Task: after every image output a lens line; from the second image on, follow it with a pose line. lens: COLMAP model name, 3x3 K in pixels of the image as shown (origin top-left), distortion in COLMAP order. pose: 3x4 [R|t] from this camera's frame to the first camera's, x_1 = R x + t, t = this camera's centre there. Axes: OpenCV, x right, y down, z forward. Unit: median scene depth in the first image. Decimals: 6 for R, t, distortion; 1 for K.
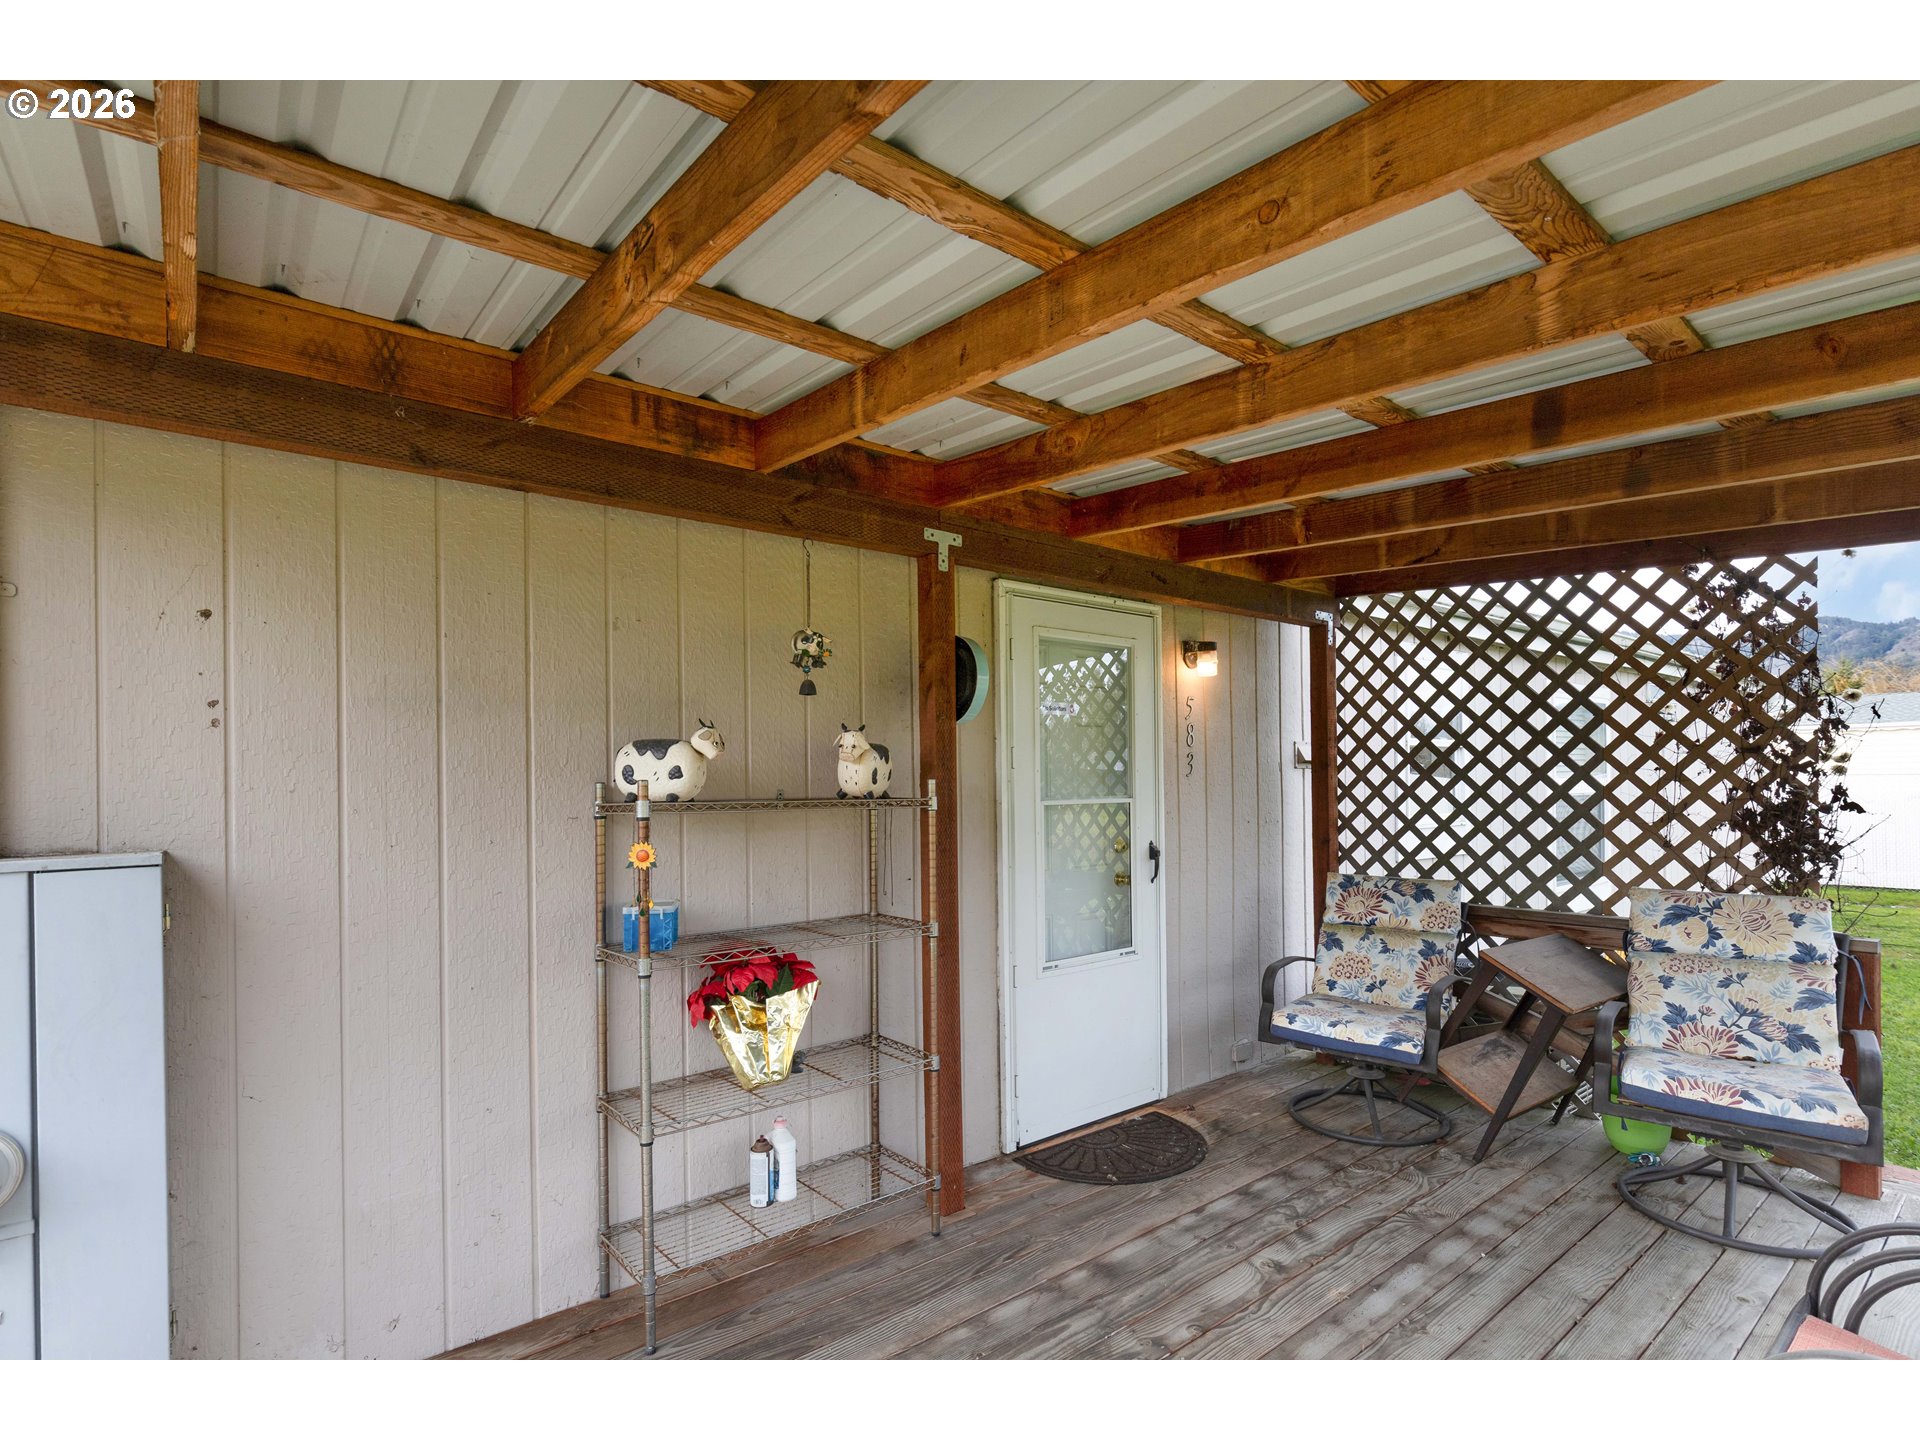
lens RADIAL K [[917.7, 0, 966.3], [0, 917.7, 722.6], [0, 0, 1]] dist [-0.020456, -0.000104]
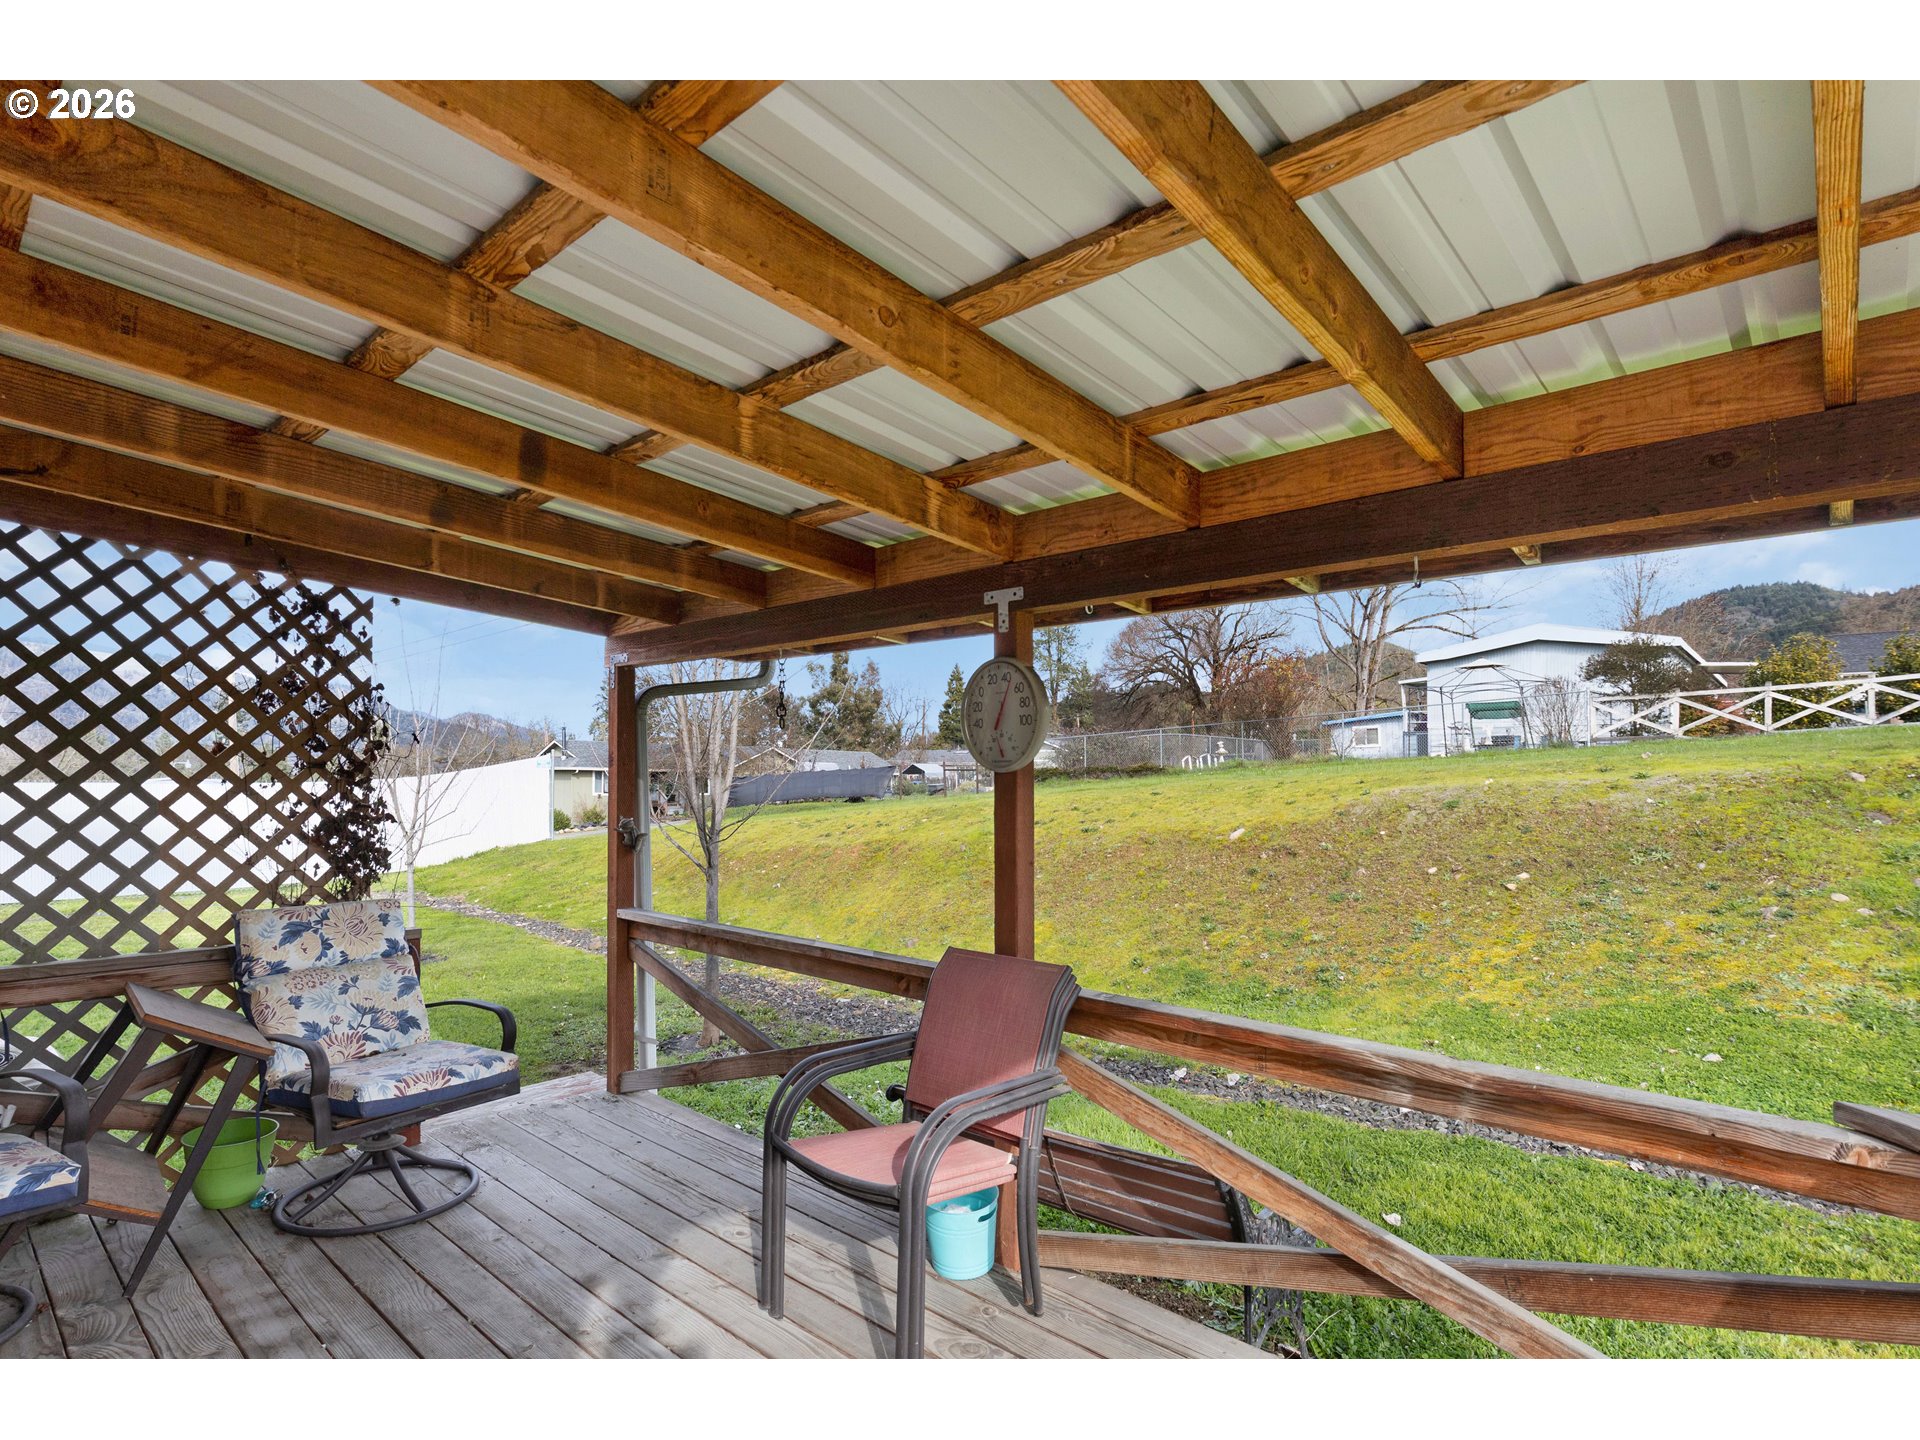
lens RADIAL K [[971.8, 0, 967.1], [0, 971.8, 716.4], [0, 0, 1]] dist [-0.000441, 0.000623]
pose [[-0.161817, 0.078456, 0.983697, -0.386193], [-0.069897, 0.993420, -0.090729, 0.024800], [-0.984342, -0.083439, -0.155268, 0.464722]]
